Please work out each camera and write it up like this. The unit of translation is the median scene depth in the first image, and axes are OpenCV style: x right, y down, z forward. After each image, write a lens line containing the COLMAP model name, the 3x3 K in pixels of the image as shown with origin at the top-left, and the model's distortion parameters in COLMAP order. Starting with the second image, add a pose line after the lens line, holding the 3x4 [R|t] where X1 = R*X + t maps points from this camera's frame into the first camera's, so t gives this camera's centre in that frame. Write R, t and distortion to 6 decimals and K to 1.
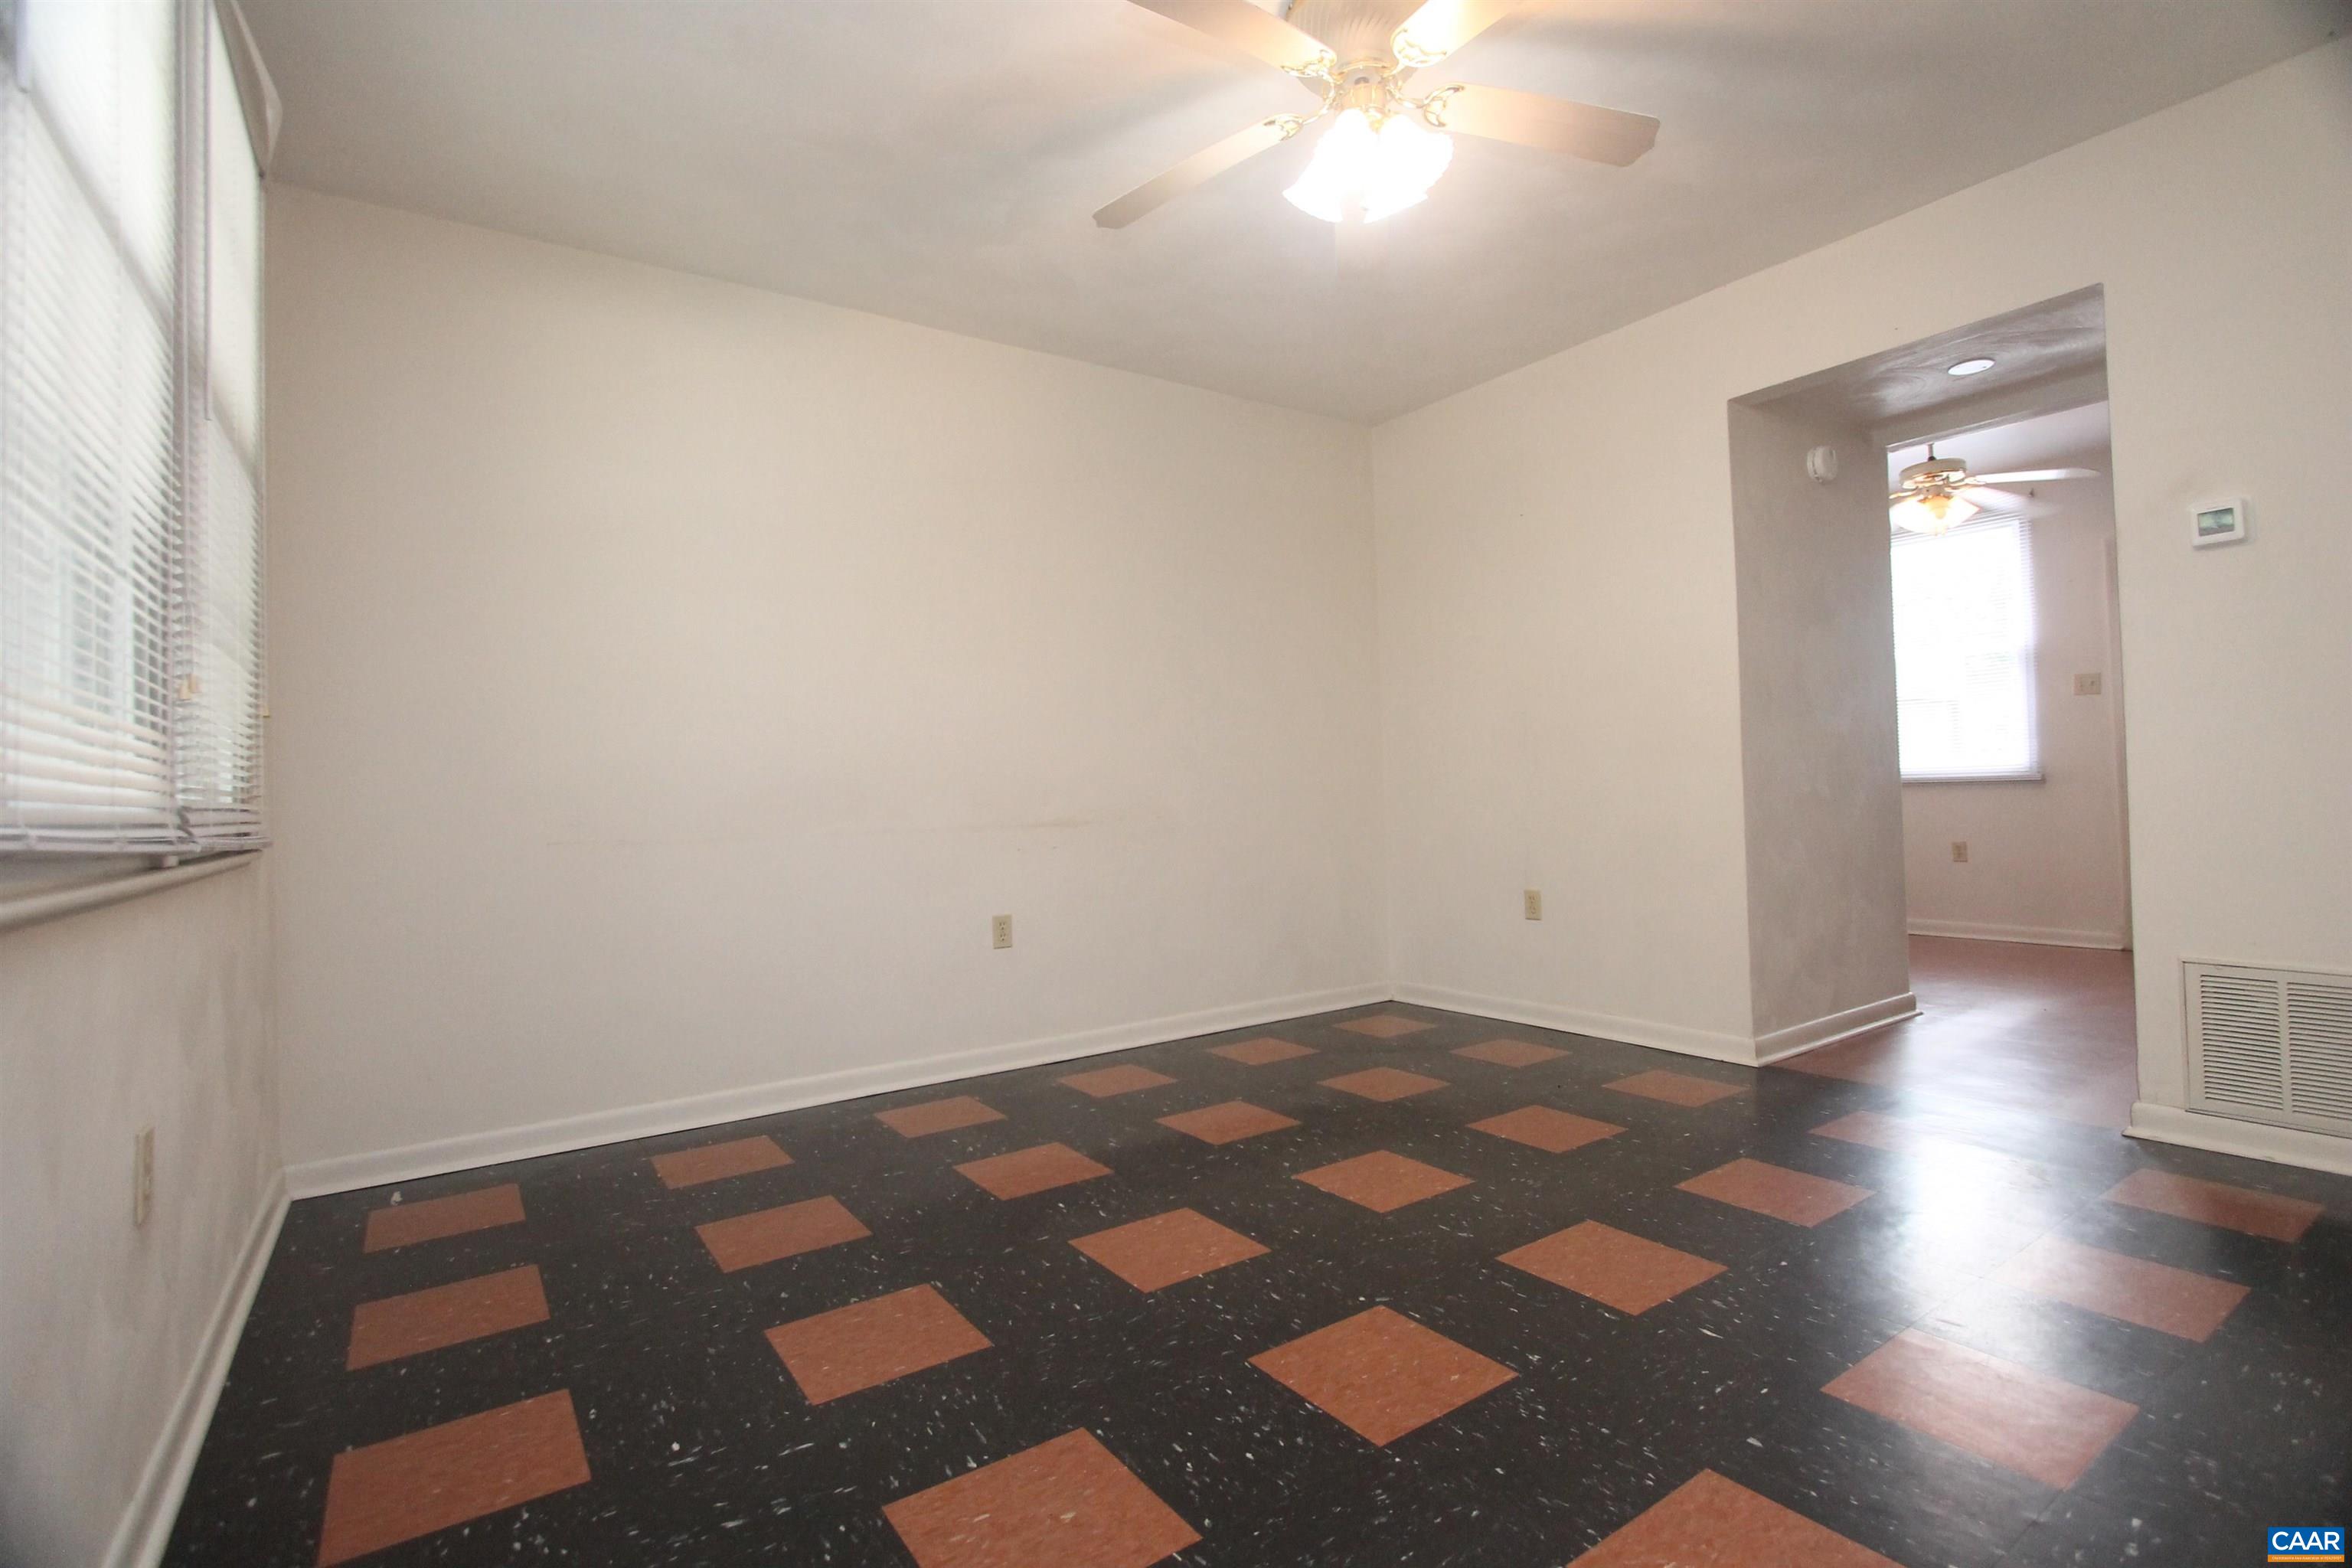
lens RADIAL K [[1100.5, 0, 1182.9], [0, 1100.5, 774.1], [0, 0, 1]] dist [-0.020848, 0.002767]
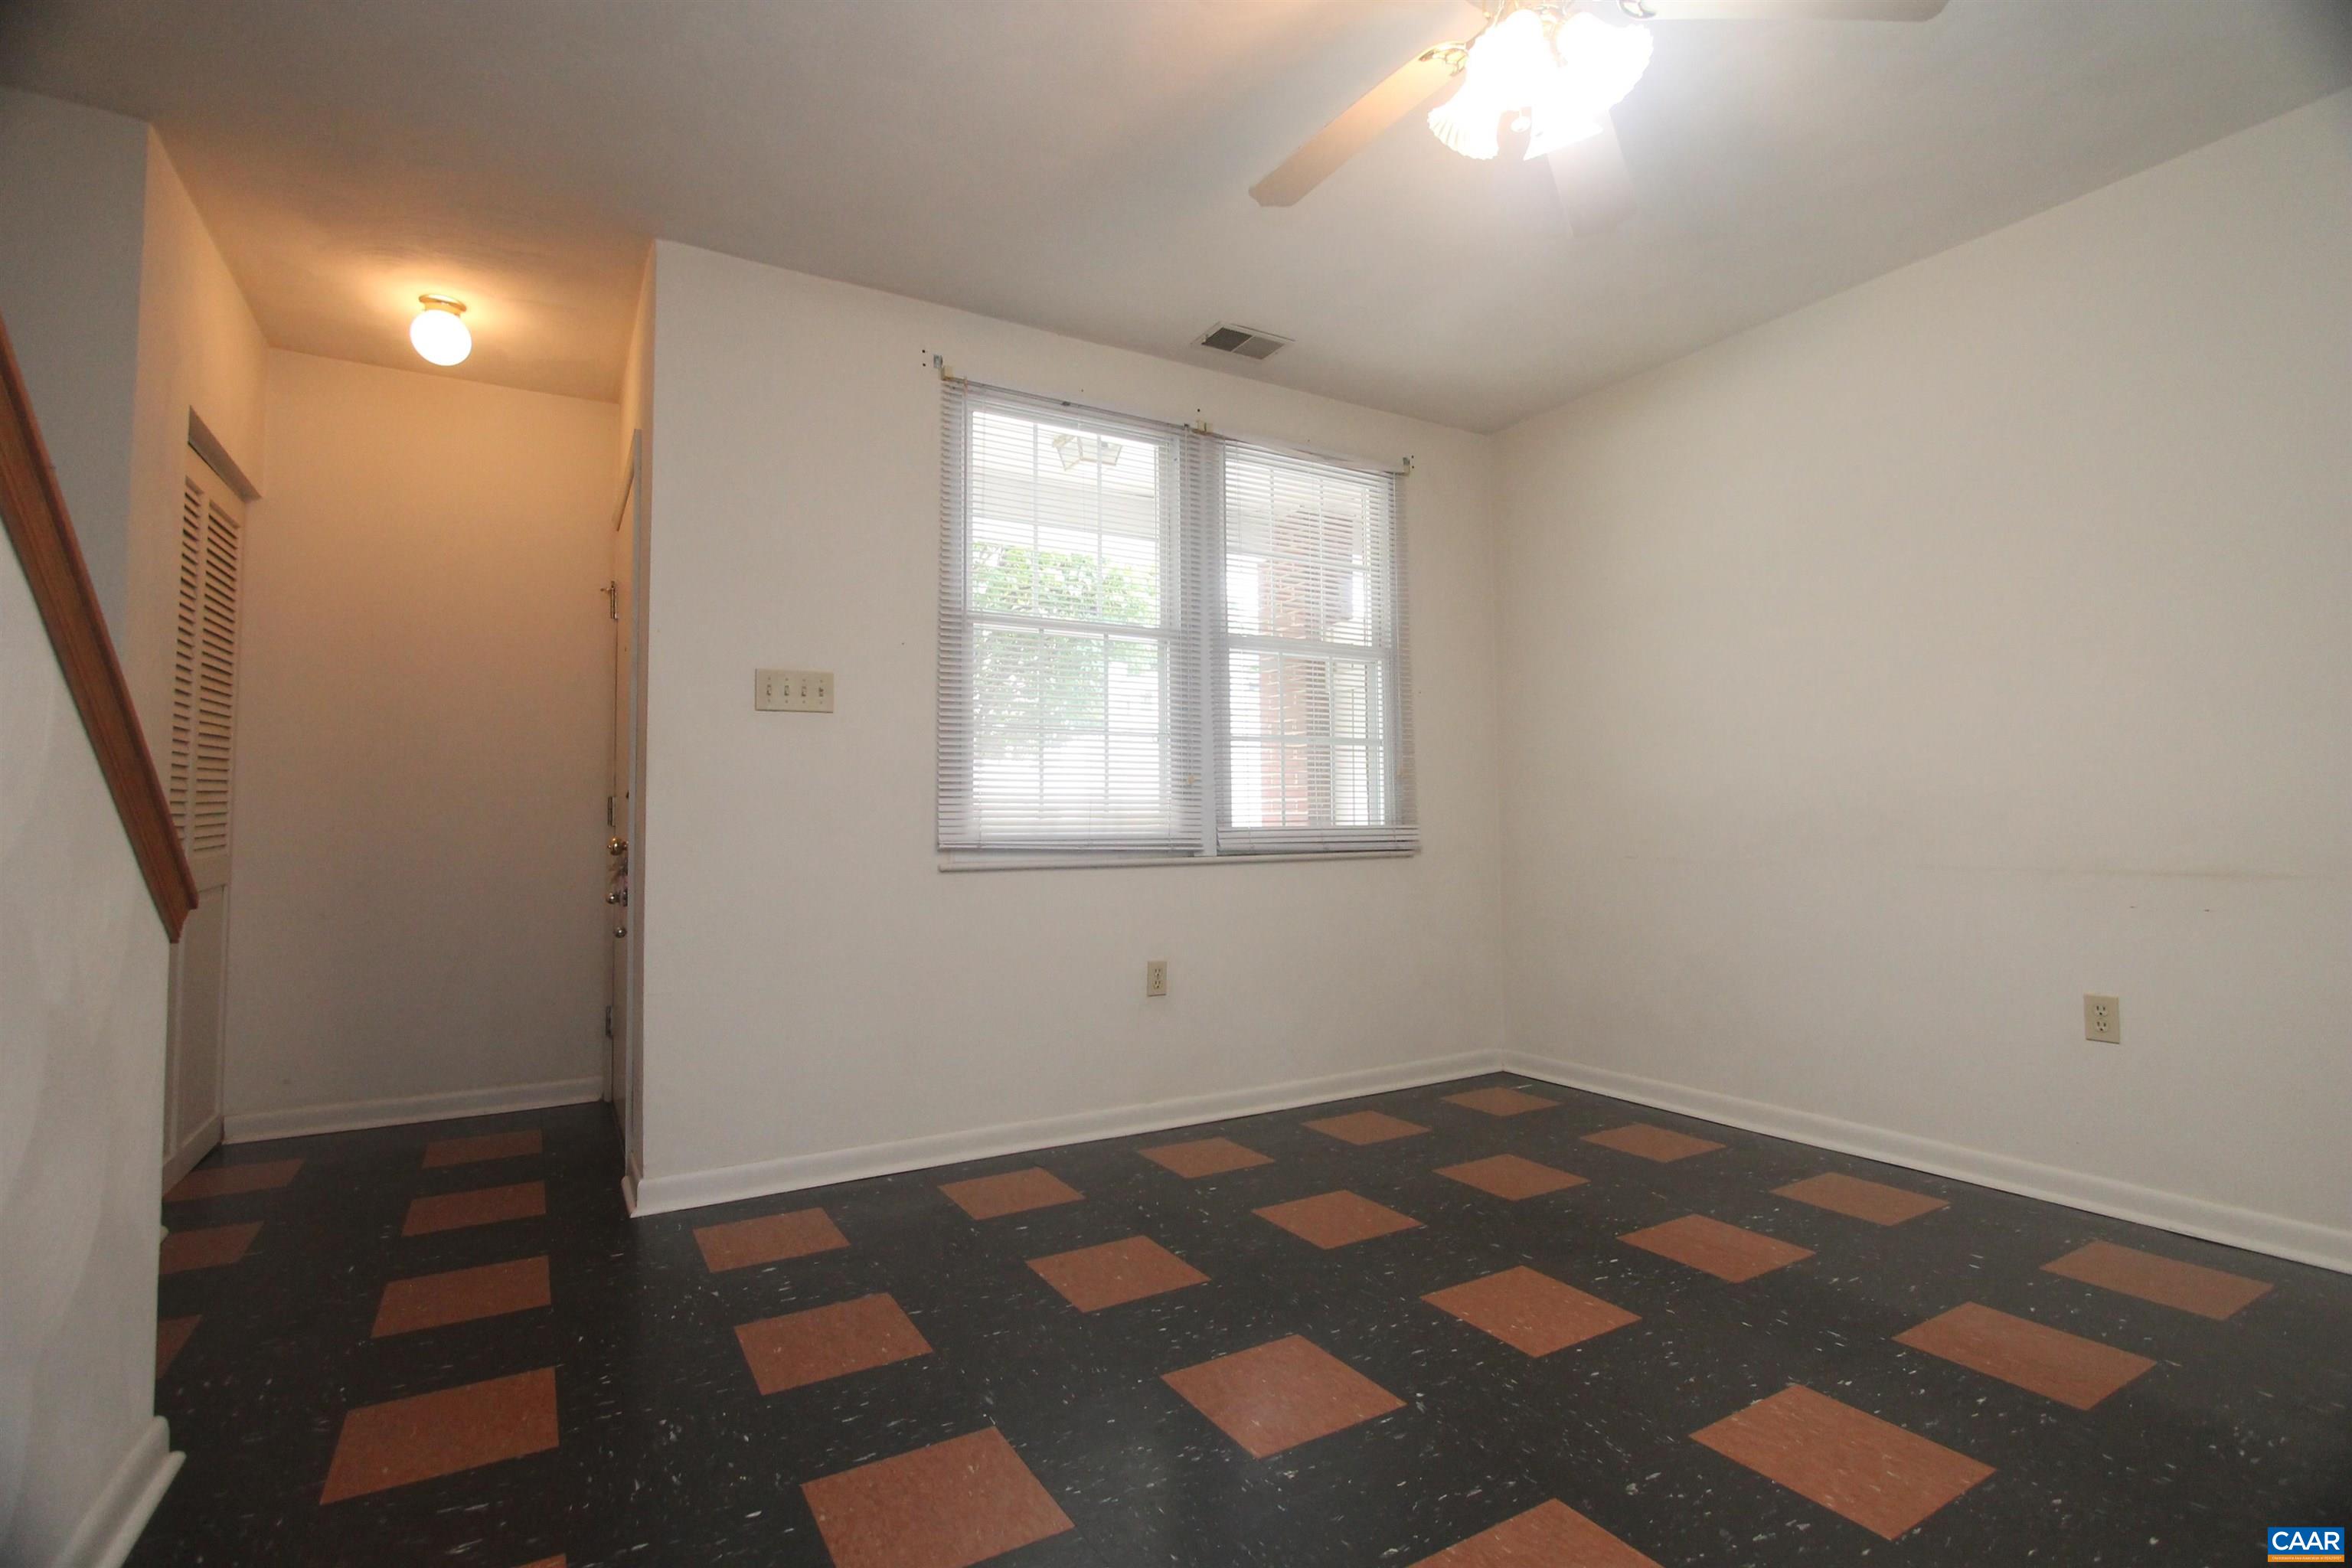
lens RADIAL K [[1100.5, 0, 1182.9], [0, 1100.5, 774.1], [0, 0, 1]] dist [-0.020848, 0.002767]
pose [[-0.063643, -0.013229, -0.997885, 0.935408], [0.028123, 0.999491, -0.015044, -0.035601], [0.997576, -0.029021, -0.063239, 0.732484]]
